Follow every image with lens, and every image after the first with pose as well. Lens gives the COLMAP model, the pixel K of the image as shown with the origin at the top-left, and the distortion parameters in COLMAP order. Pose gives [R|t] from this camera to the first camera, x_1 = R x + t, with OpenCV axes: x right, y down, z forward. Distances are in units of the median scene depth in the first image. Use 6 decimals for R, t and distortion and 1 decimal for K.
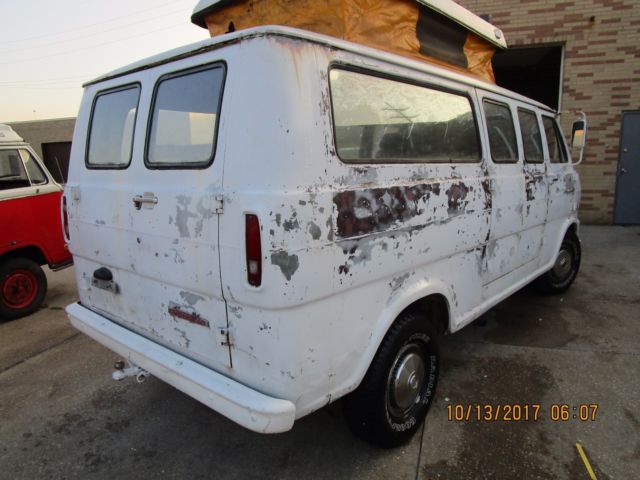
lens RADIAL K [[460.7, 0, 311.0], [0, 460.7, 242.0], [0, 0, 1]] dist [-0.031129, 0.006722]
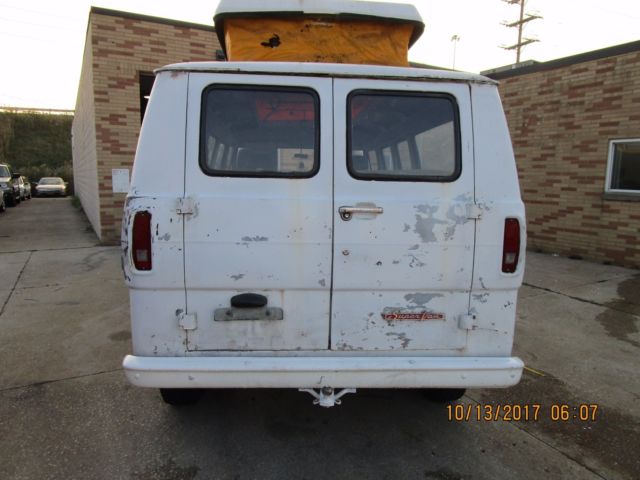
lens RADIAL K [[460.7, 0, 325.1], [0, 460.7, 238.5], [0, 0, 1]] dist [-0.031129, 0.006722]
pose [[0.697338, -0.052302, 0.714832, -1.033738], [0.089814, 0.995849, -0.014752, -0.021077], [-0.711093, 0.074489, 0.699141, 0.328566]]
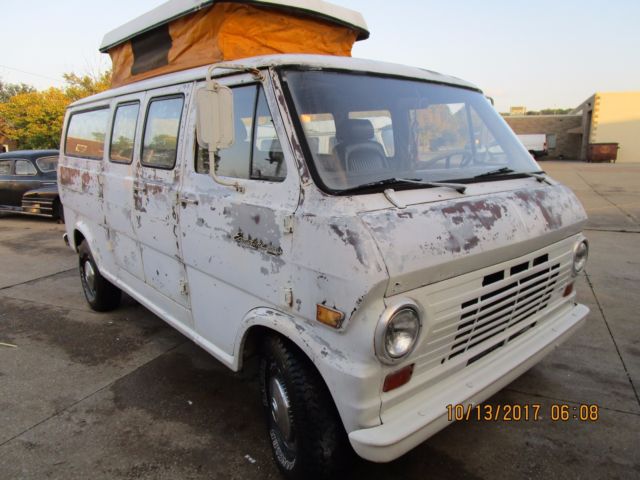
lens RADIAL K [[460.7, 0, 321.1], [0, 460.7, 239.5], [0, 0, 1]] dist [-0.031129, 0.006722]
pose [[-0.132478, 0.224064, -0.965528, 1.925041], [-0.164556, 0.955624, 0.244344, -0.458347], [0.977431, 0.191253, -0.089728, 2.155729]]
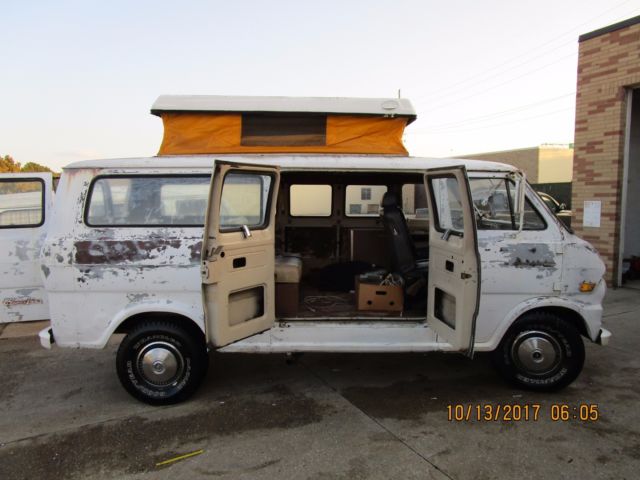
lens RADIAL K [[460.7, 0, 316.9], [0, 460.7, 246.5], [0, 0, 1]] dist [-0.031129, 0.006722]
pose [[0.672262, 0.088359, -0.735022, 1.773828], [-0.134118, 0.990959, -0.003539, -0.172167], [0.728064, 0.100959, 0.678035, 0.315140]]
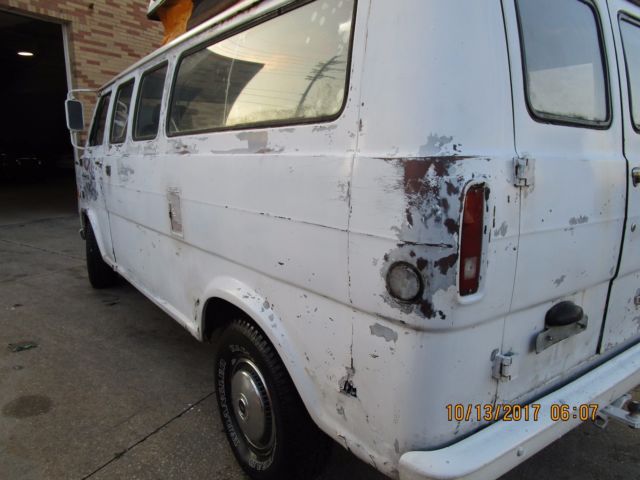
lens RADIAL K [[460.7, 0, 318.4], [0, 460.7, 244.2], [0, 0, 1]] dist [-0.031129, 0.006722]
pose [[0.213983, -0.164451, 0.962895, -1.133103], [0.150332, 0.979528, 0.133884, -0.145134], [-0.965200, 0.116105, 0.234324, 1.246238]]
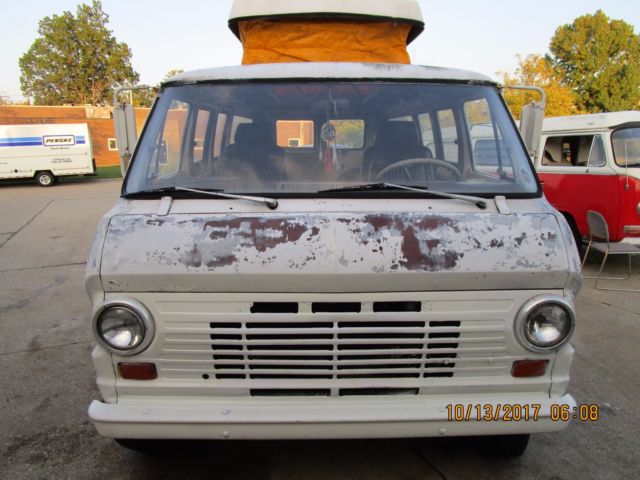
lens RADIAL K [[460.7, 0, 318.6], [0, 460.7, 239.7], [0, 0, 1]] dist [-0.031129, 0.006722]
pose [[-0.741200, 0.164180, -0.650897, 1.485685], [-0.099063, 0.932262, 0.347958, -0.608119], [0.663934, 0.322387, -0.674728, 2.936445]]
